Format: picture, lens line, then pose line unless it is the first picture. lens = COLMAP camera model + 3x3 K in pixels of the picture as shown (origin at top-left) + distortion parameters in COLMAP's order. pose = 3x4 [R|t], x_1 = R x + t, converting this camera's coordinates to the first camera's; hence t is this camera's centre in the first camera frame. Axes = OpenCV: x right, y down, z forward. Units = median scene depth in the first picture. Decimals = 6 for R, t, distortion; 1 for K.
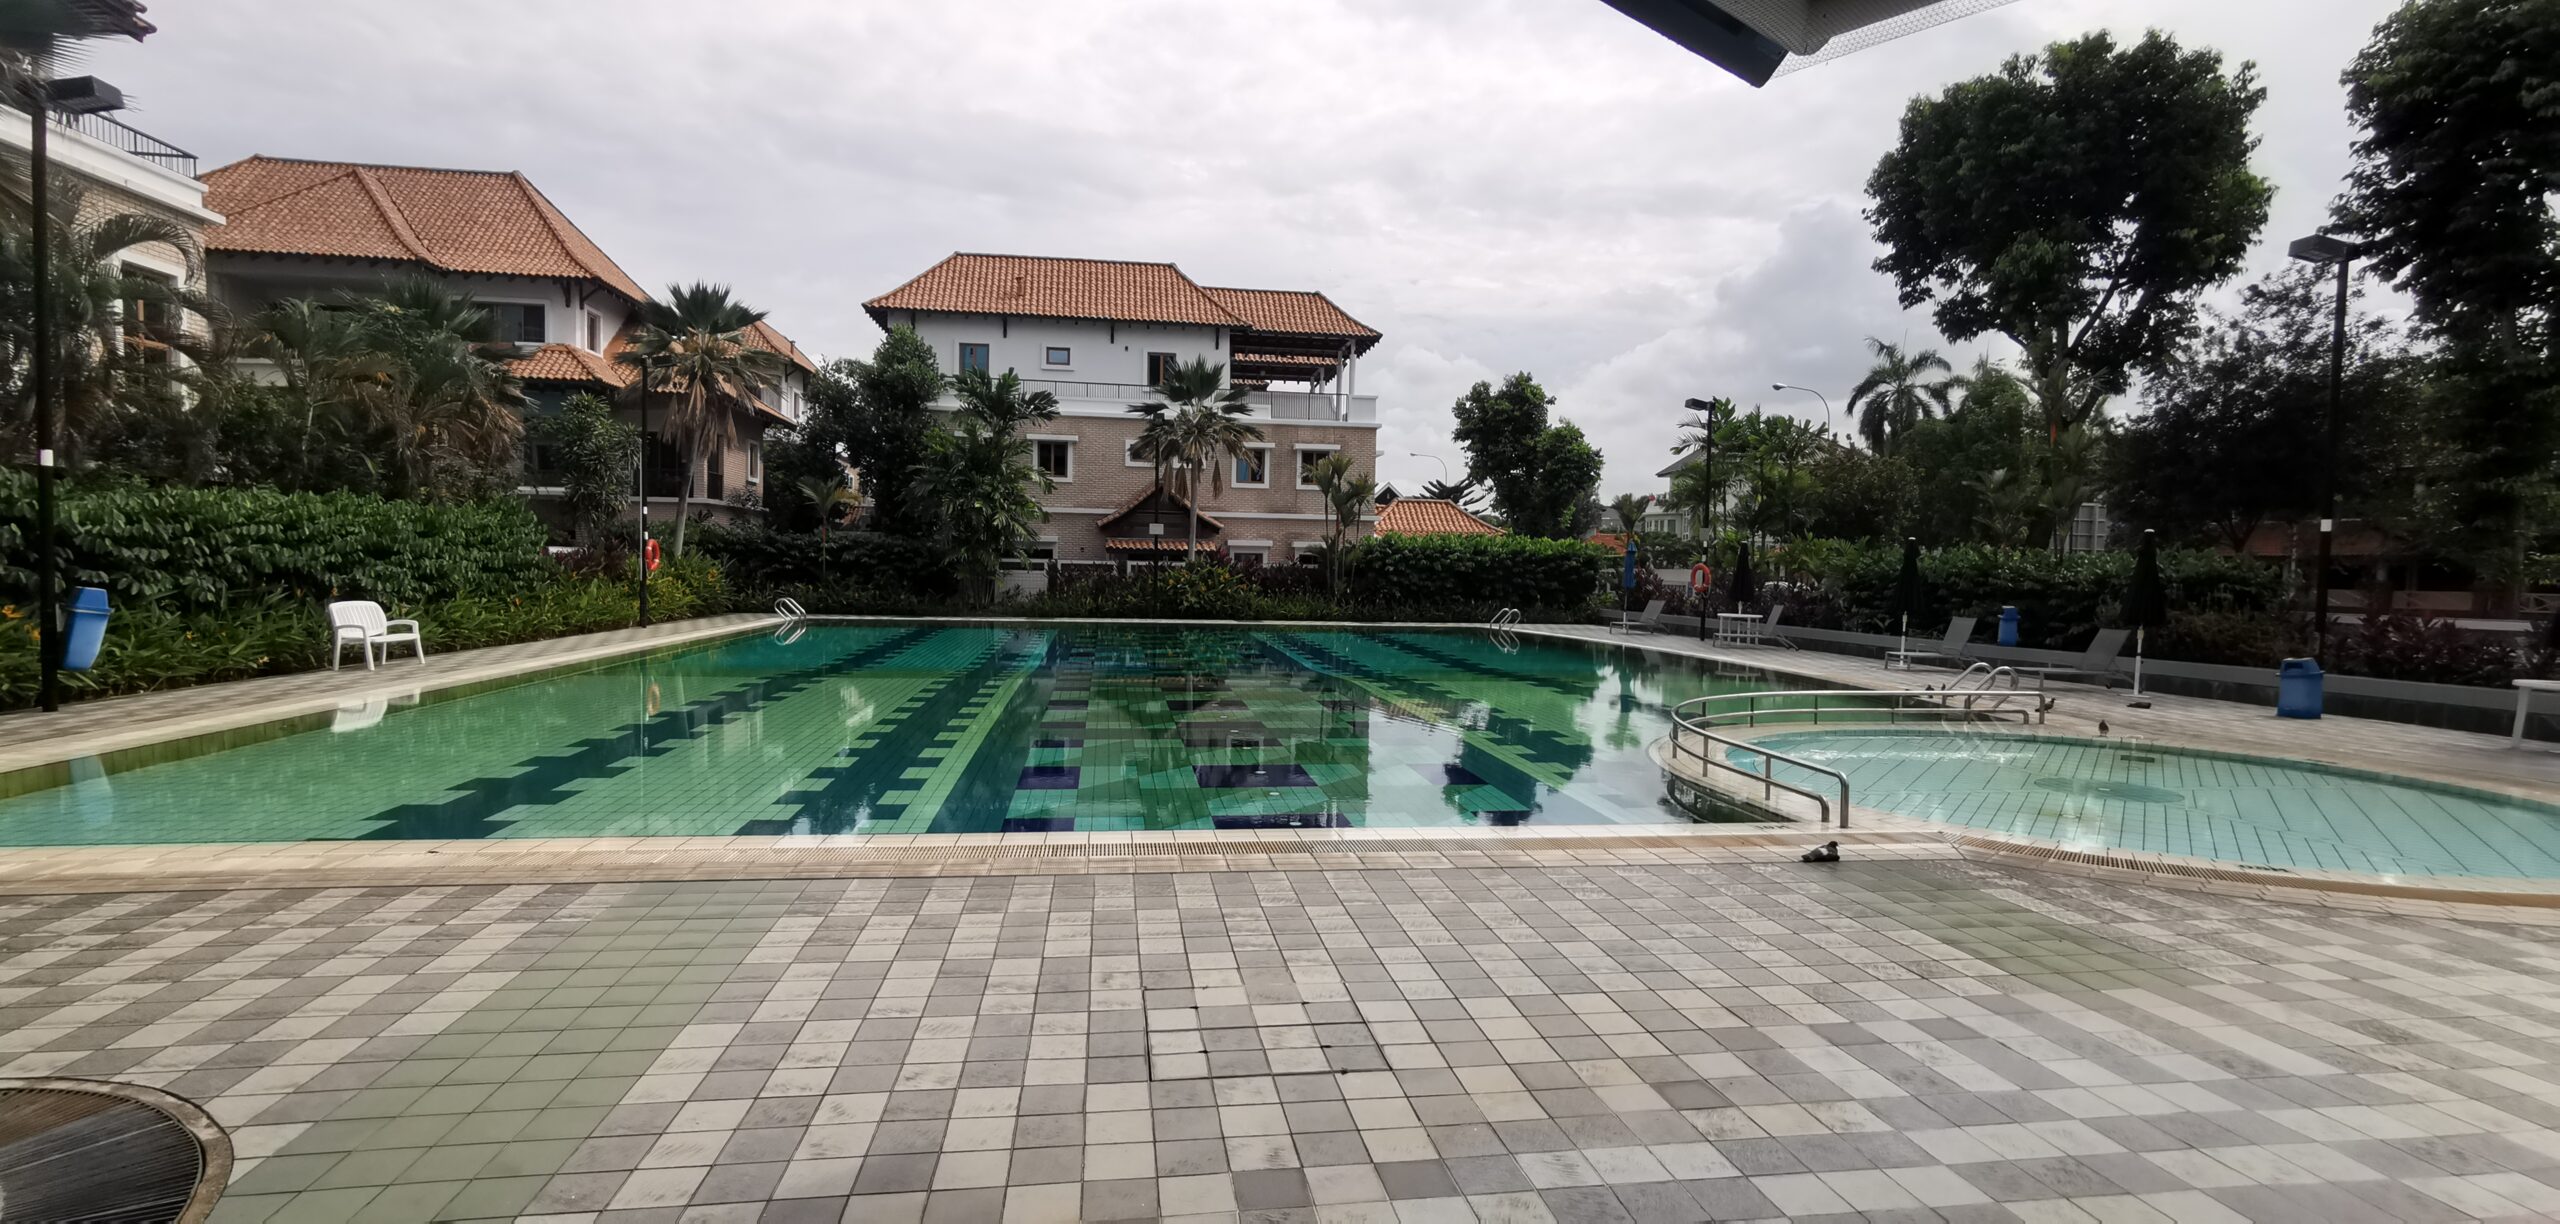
lens RADIAL K [[1177.7, 0, 1280.0], [0, 1177.7, 612.0], [0, 0, 1]] dist [-0.005253, 0.012179]
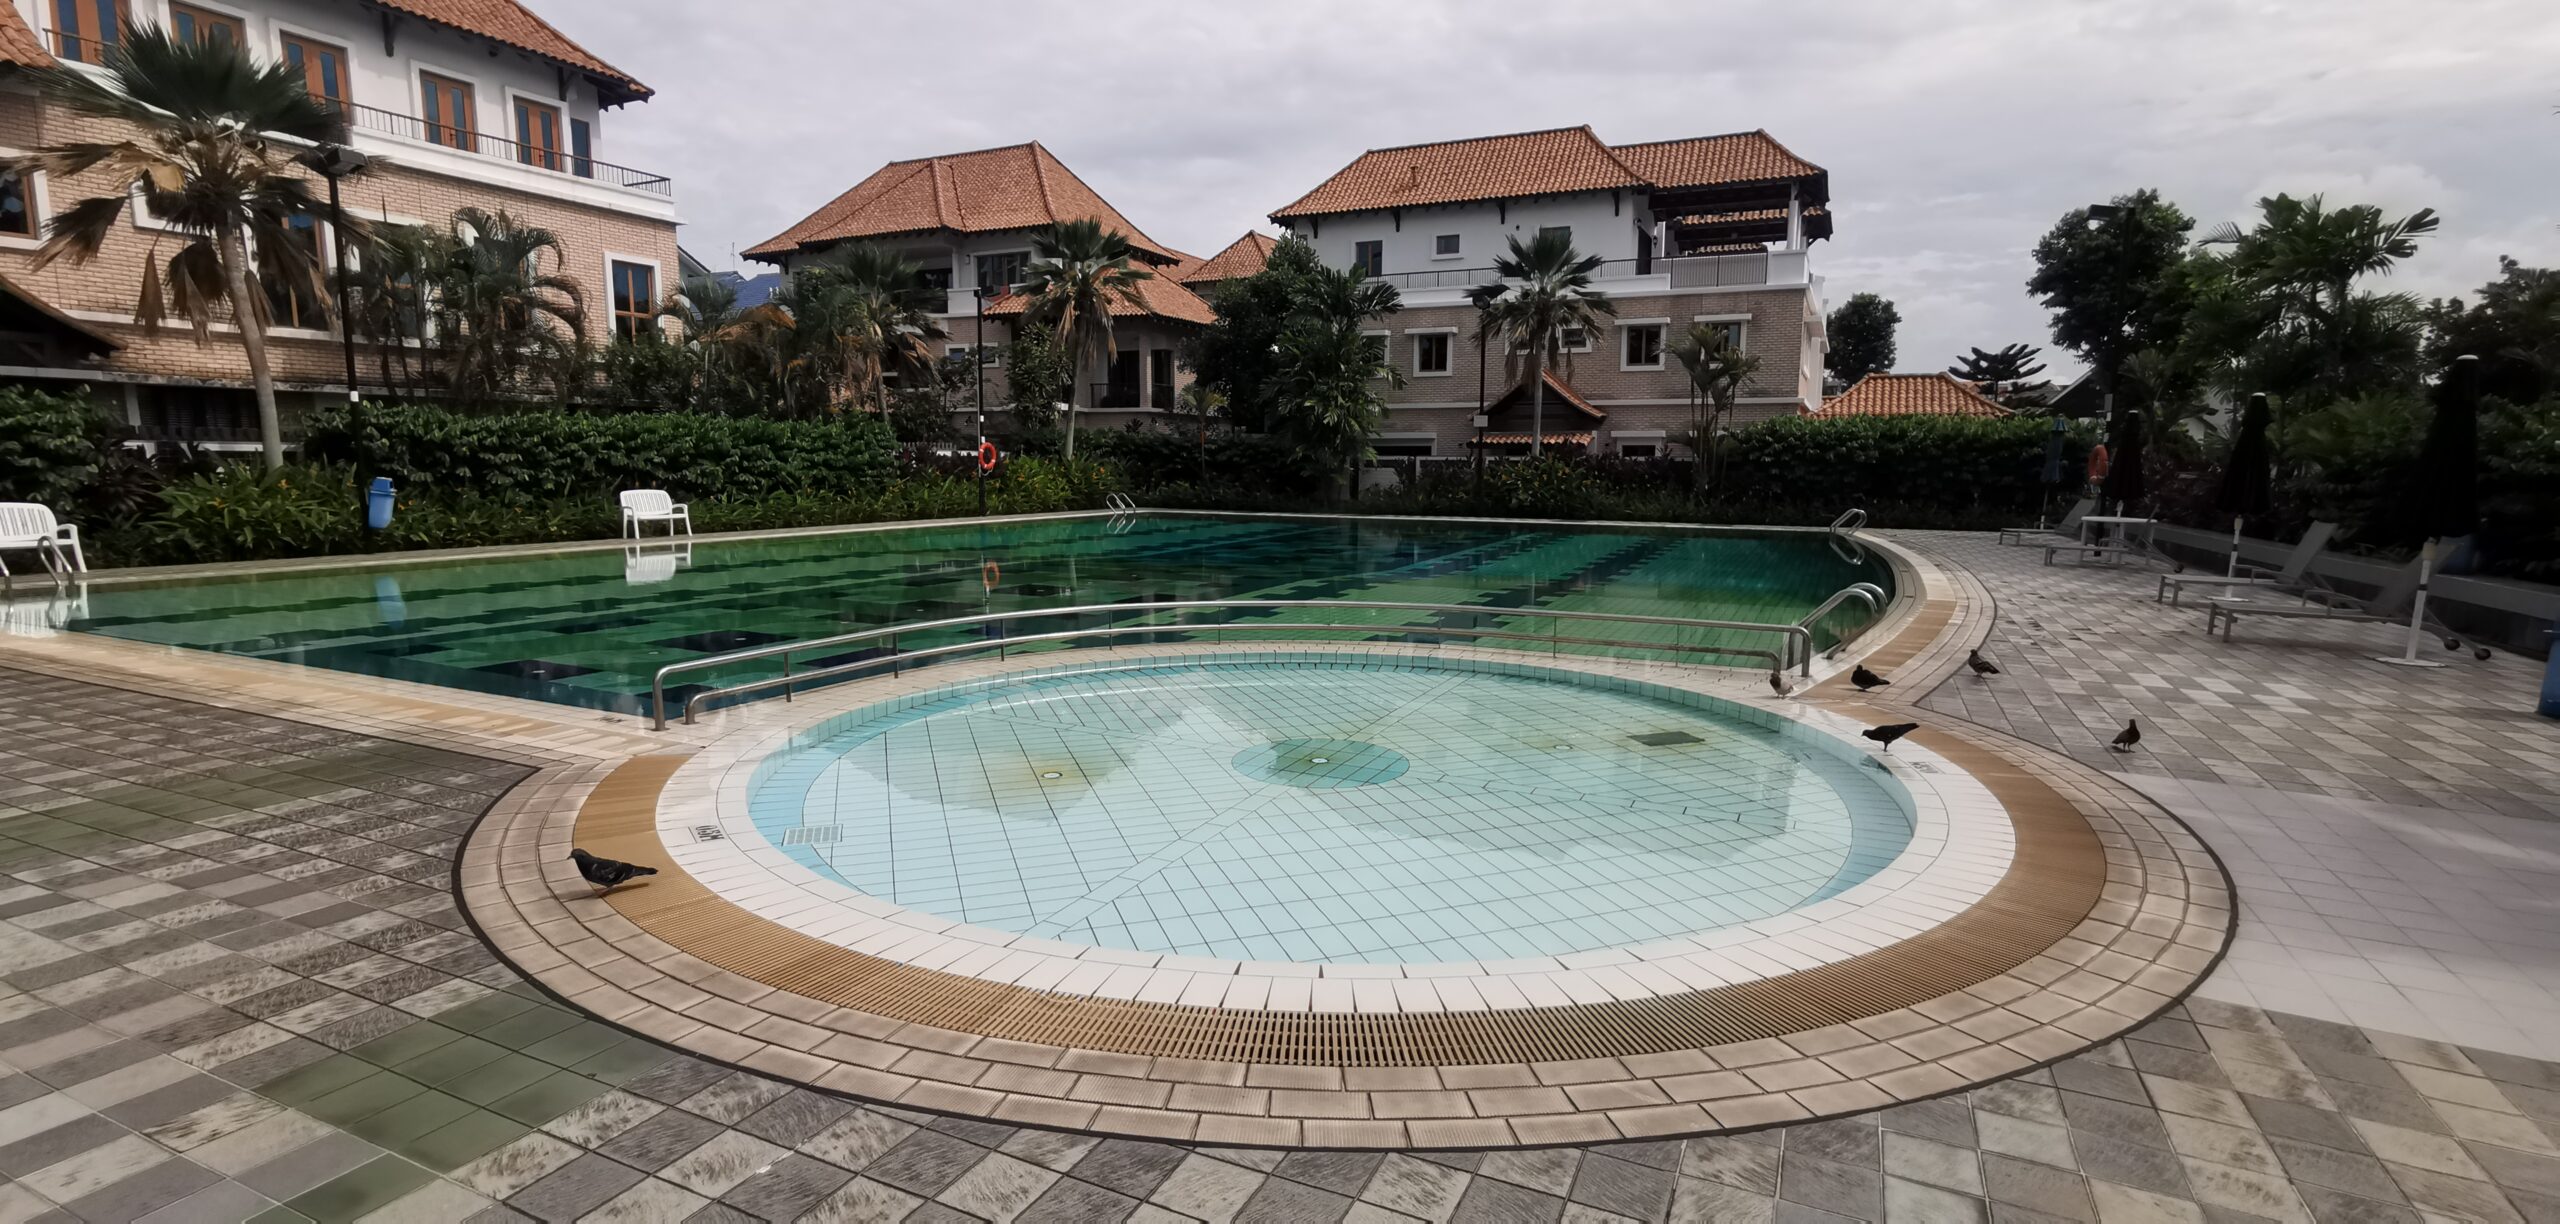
lens RADIAL K [[1191.9, 0, 1285.0], [0, 1191.9, 608.0], [0, 0, 1]] dist [-0.006313, 0.013818]
pose [[0.831800, 0.054013, -0.552442, 0.305820], [-0.011542, 0.996722, 0.080072, 0.003928], [0.554956, -0.060227, 0.829697, 0.114675]]
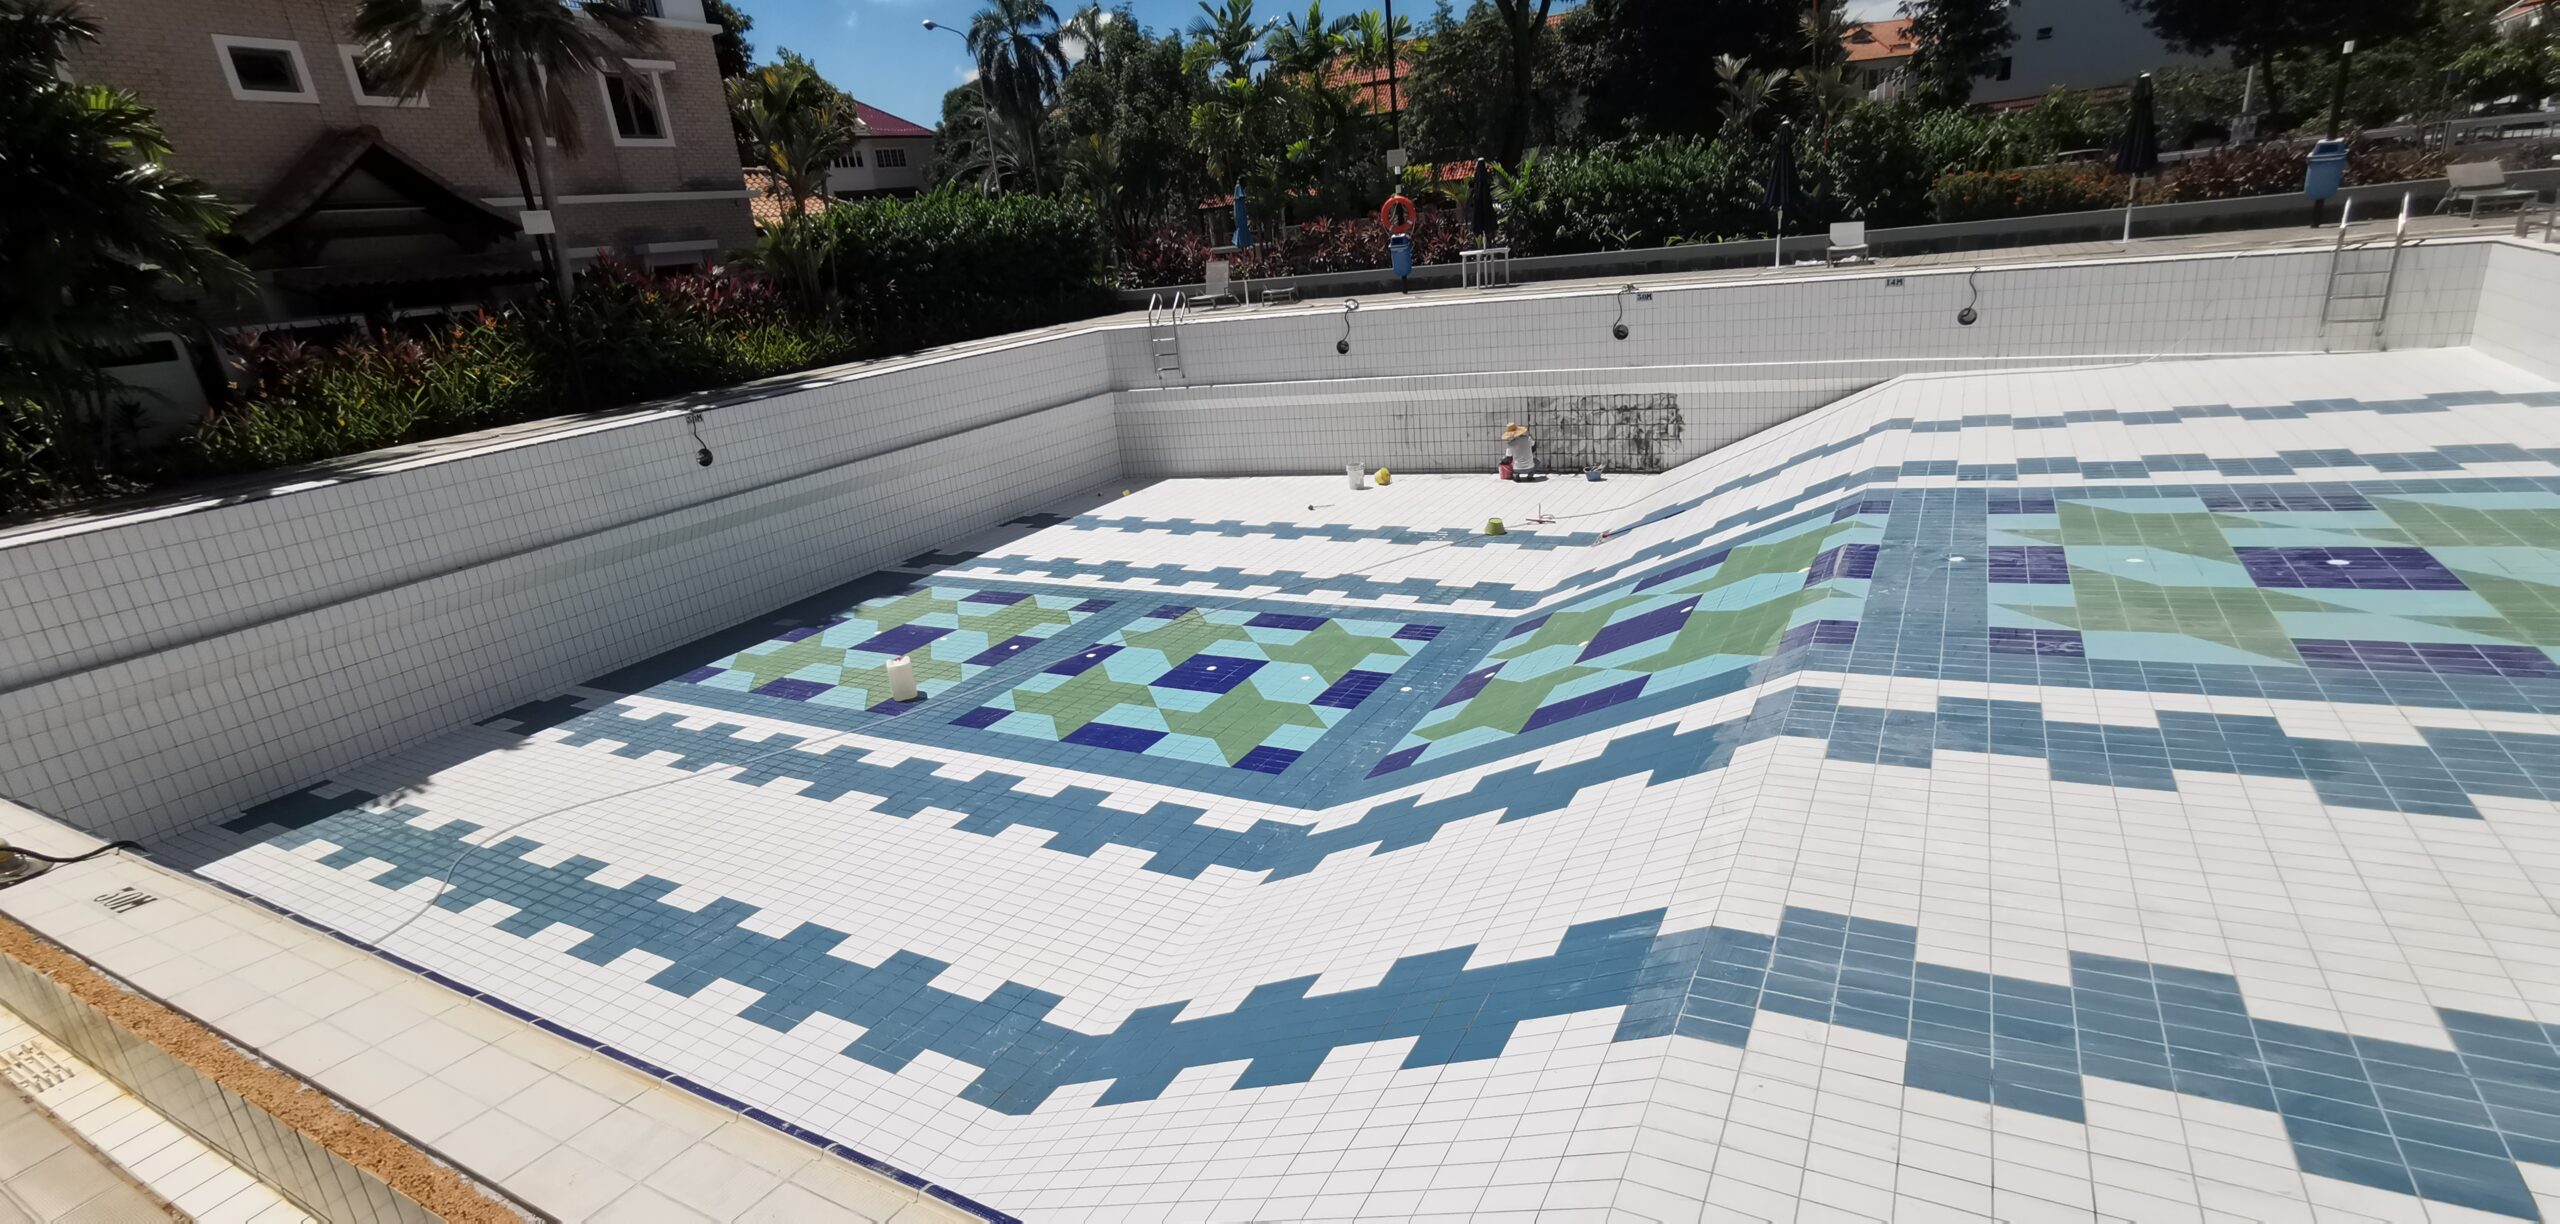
lens RADIAL K [[1185.3, 0, 1280.0], [0, 1185.3, 612.0], [0, 0, 1]] dist [-0.006892, 0.013525]
pose [[0.601887, -0.321088, 0.731187, -0.336961], [0.143192, 0.944161, 0.296742, -0.021598], [-0.785639, -0.073905, 0.614256, 0.470232]]
